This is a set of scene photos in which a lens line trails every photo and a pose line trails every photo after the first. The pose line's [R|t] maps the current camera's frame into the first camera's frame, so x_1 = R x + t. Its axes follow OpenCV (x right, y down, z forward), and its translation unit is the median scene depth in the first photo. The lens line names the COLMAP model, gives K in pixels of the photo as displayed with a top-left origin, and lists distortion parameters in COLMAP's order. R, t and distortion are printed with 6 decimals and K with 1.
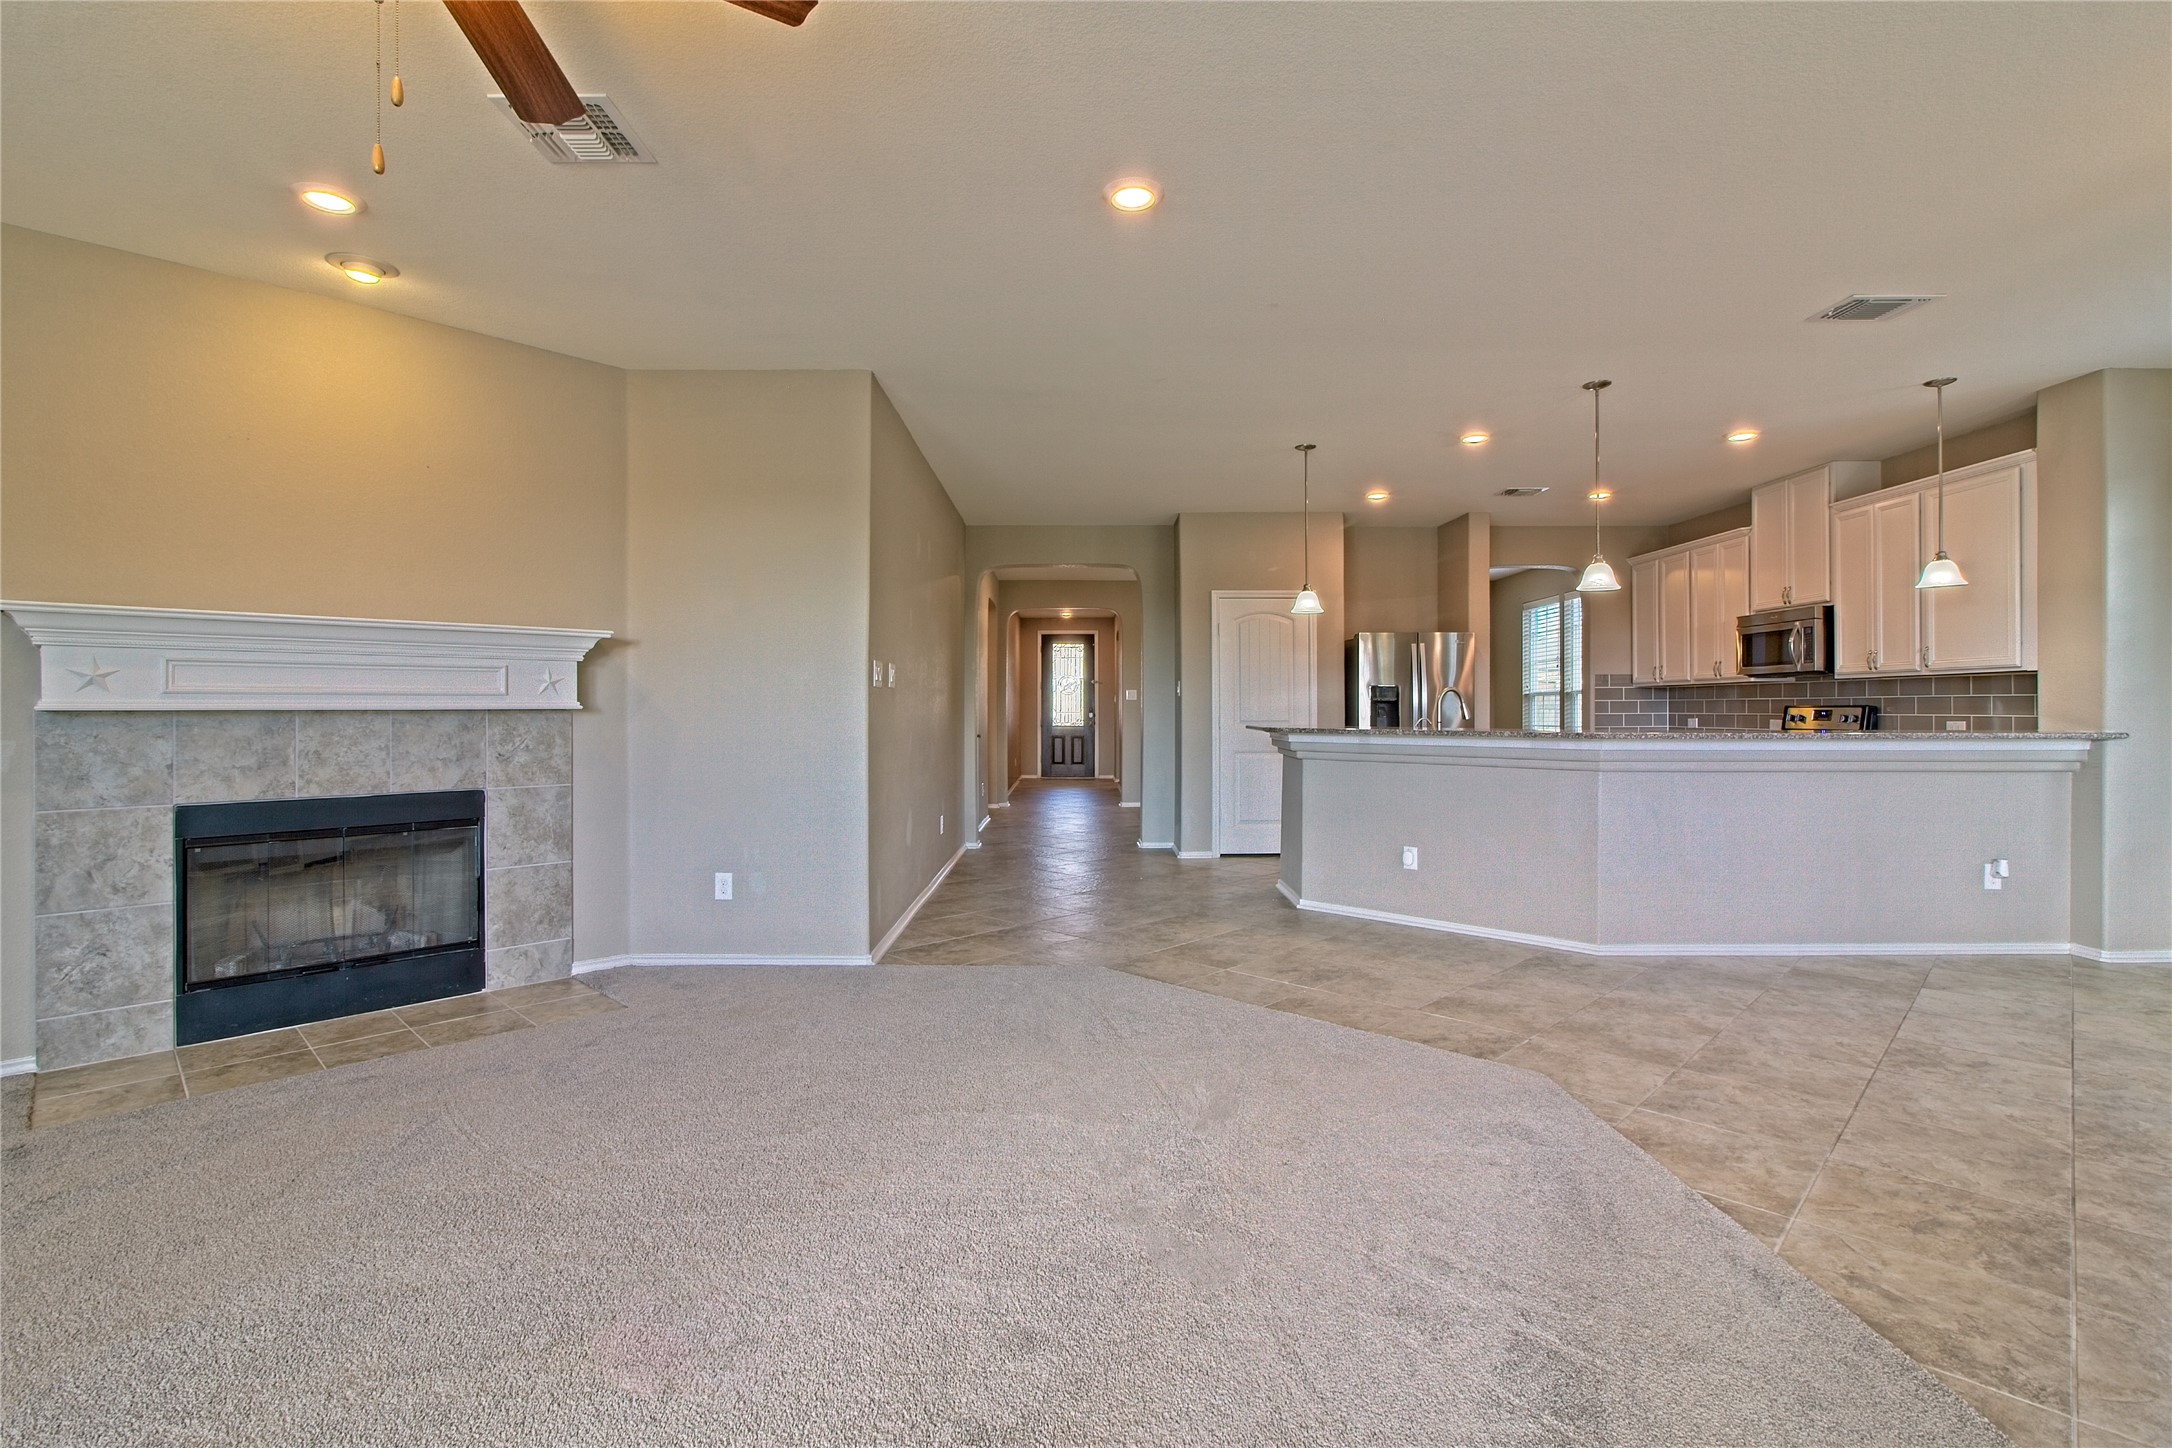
lens RADIAL K [[1003.4, 0, 1089.5], [0, 1003.4, 712.0], [0, 0, 1]] dist [-0.008913, 0.005621]
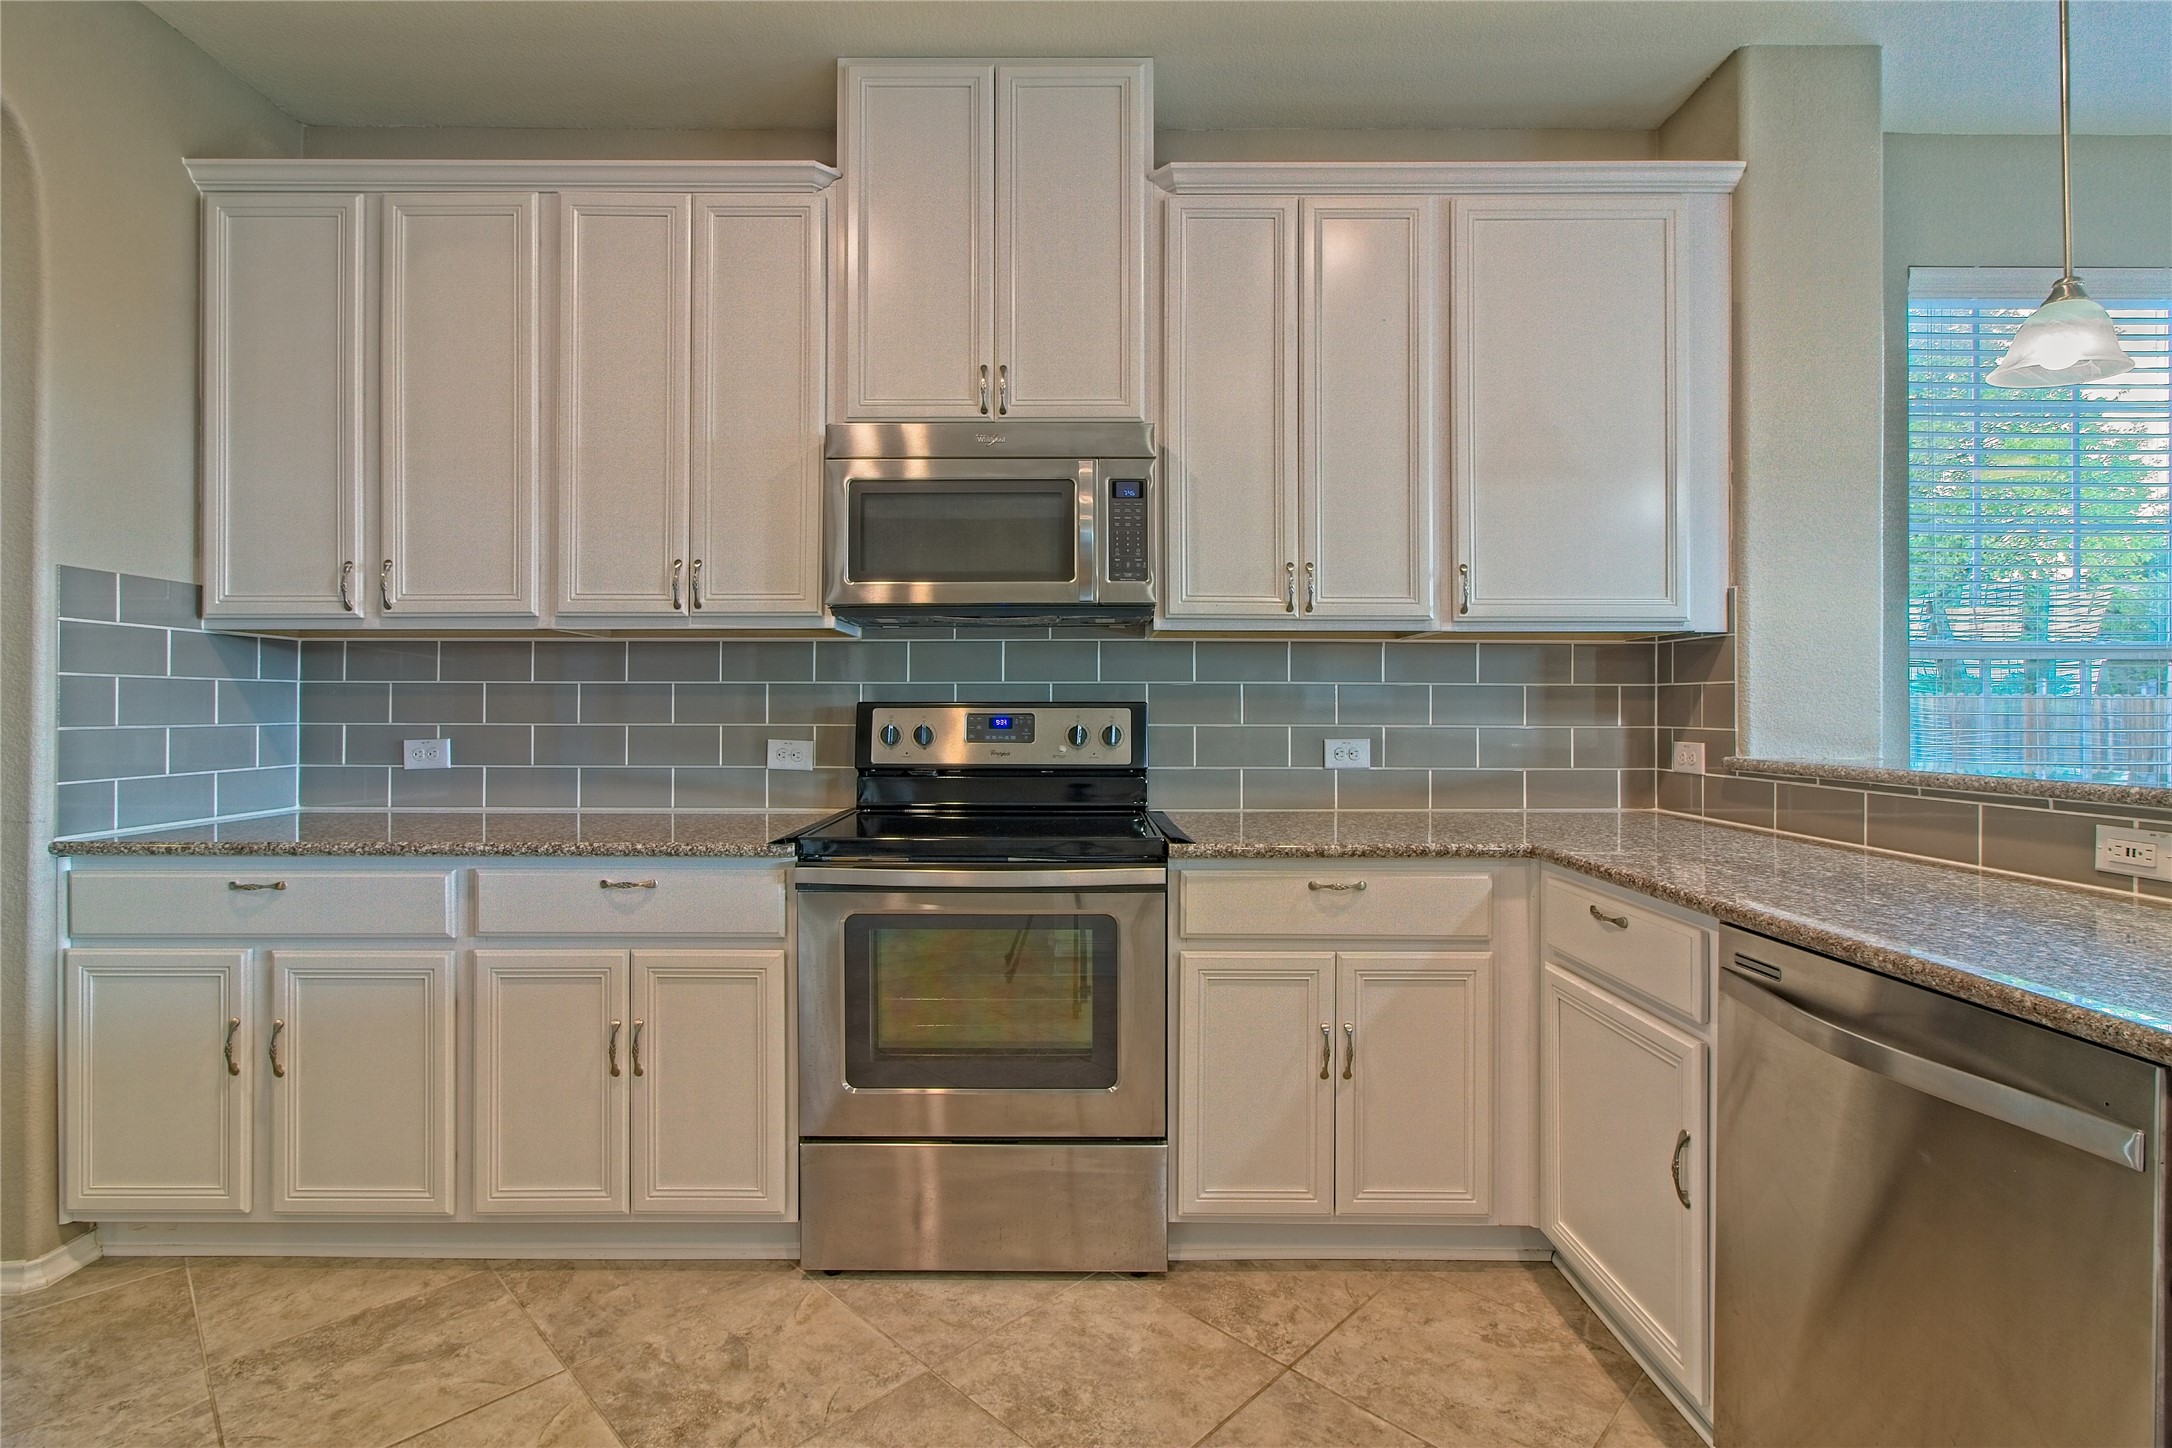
lens RADIAL K [[1003.4, 0, 1062.2], [0, 1003.4, 707.0], [0, 0, 1]] dist [-0.008913, 0.005621]
pose [[0.018853, 0.008475, 0.999786, 0.503201], [0.000929, 0.999963, -0.008494, -0.001919], [-0.999822, 0.001089, 0.018844, 1.407045]]
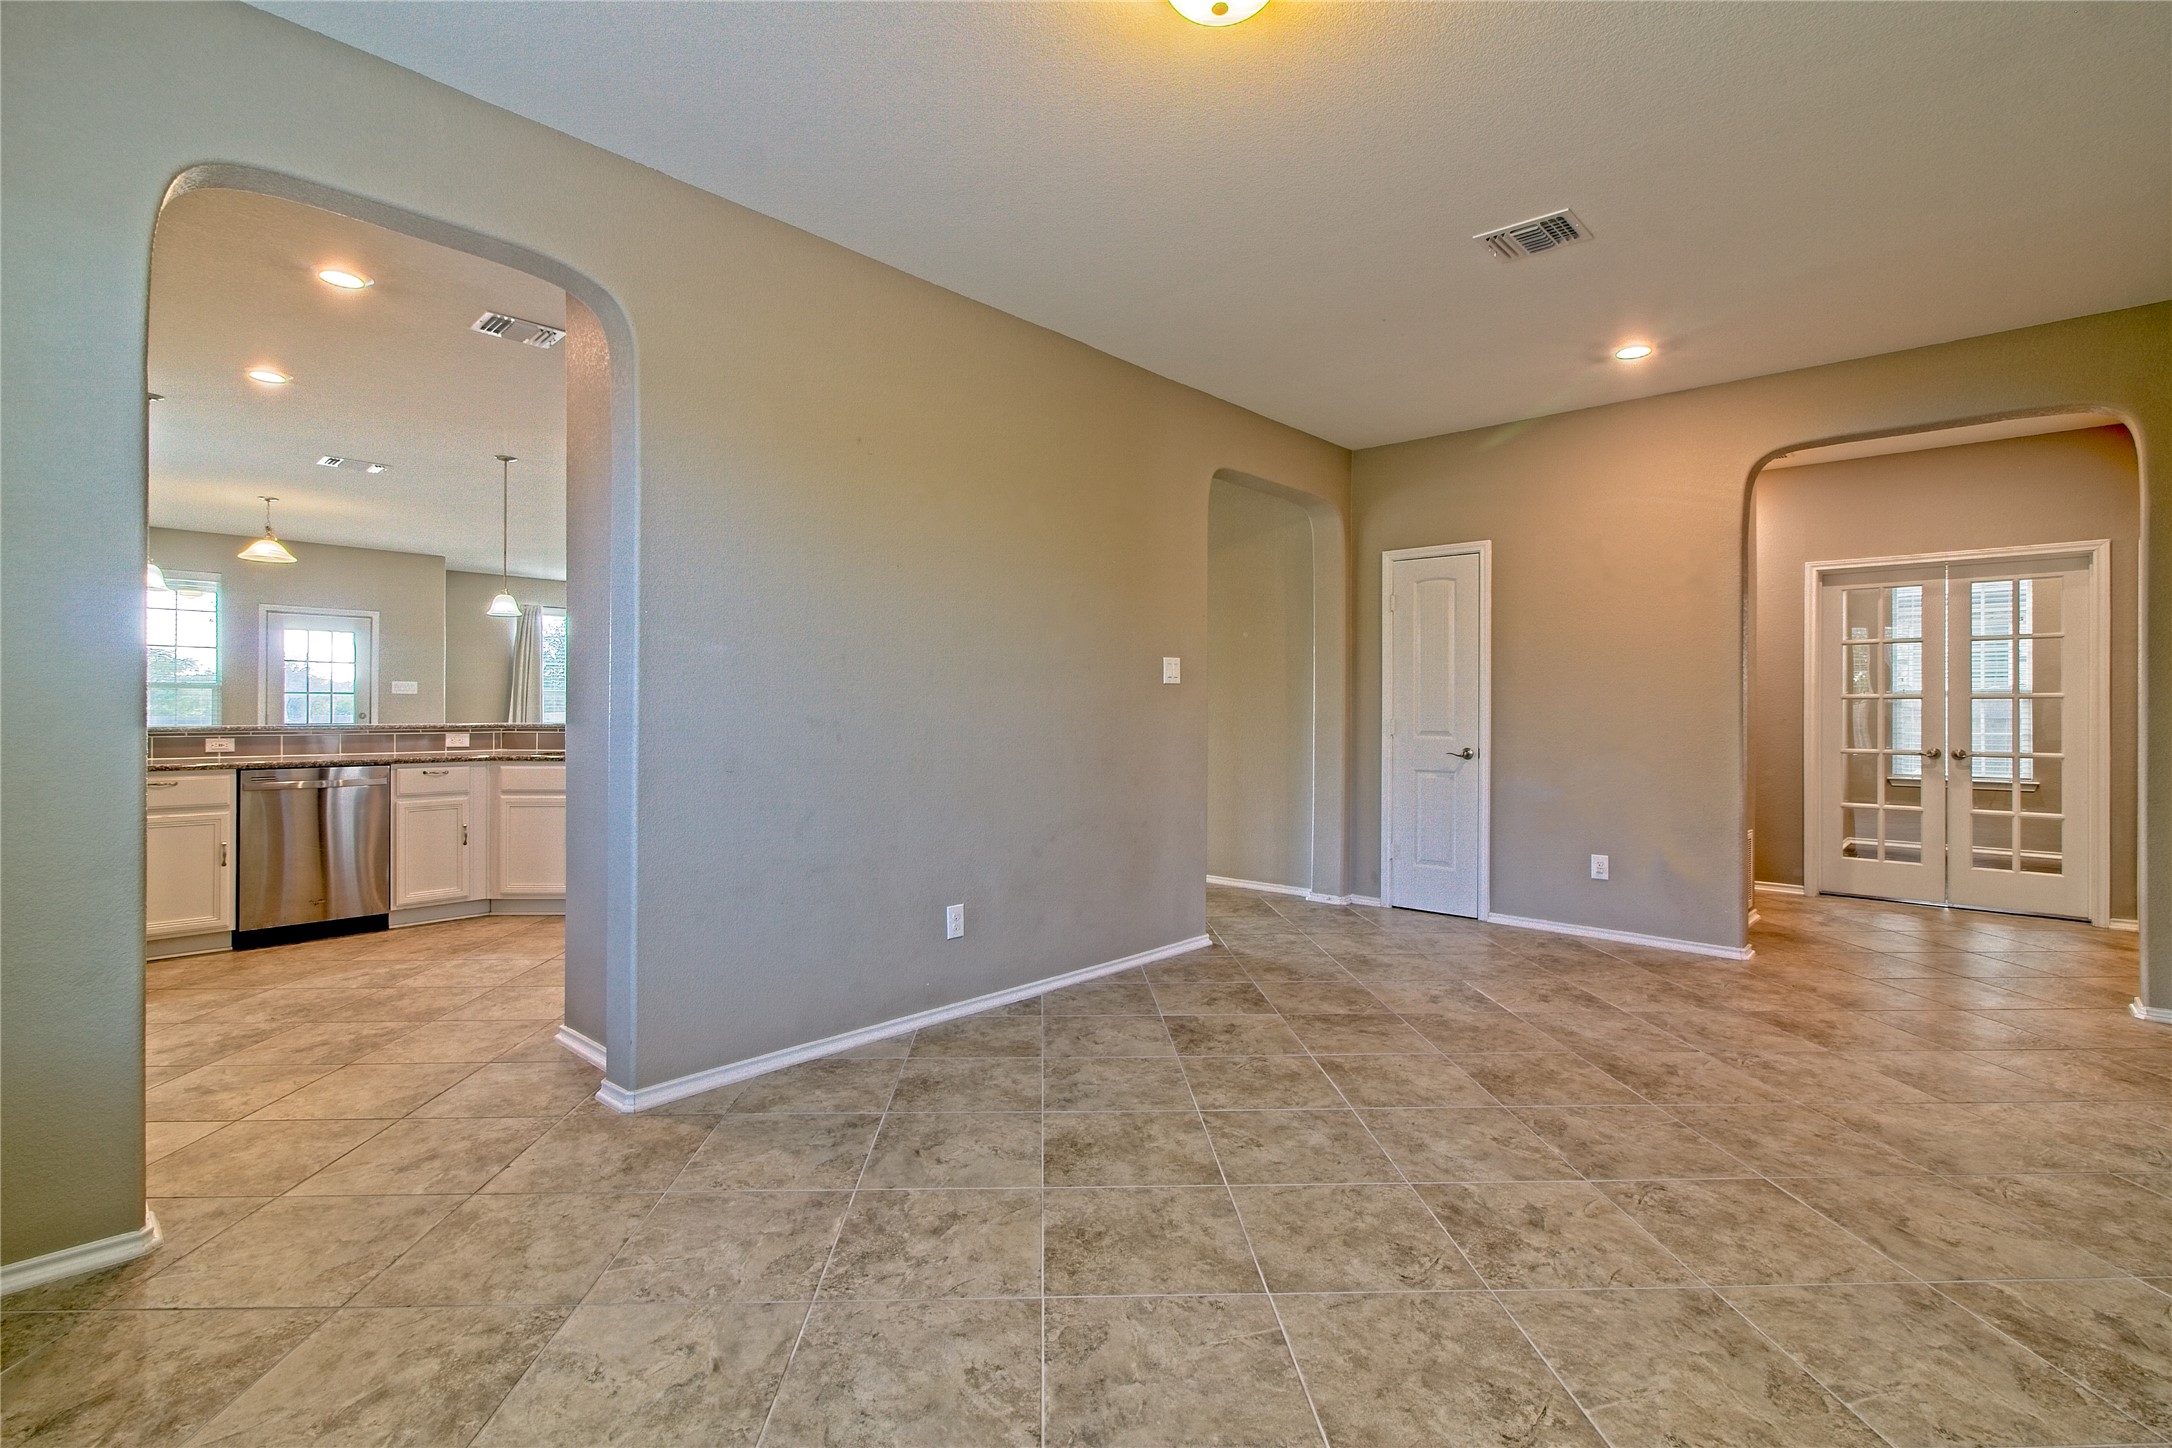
lens RADIAL K [[1003.4, 0, 1089.1], [0, 1003.4, 710.5], [0, 0, 1]] dist [-0.008913, 0.005621]
pose [[-0.681231, 0.000591, -0.732068, 0.980304], [-0.004477, 0.999978, 0.004974, -0.006554], [0.732055, 0.006666, -0.681213, 2.536378]]
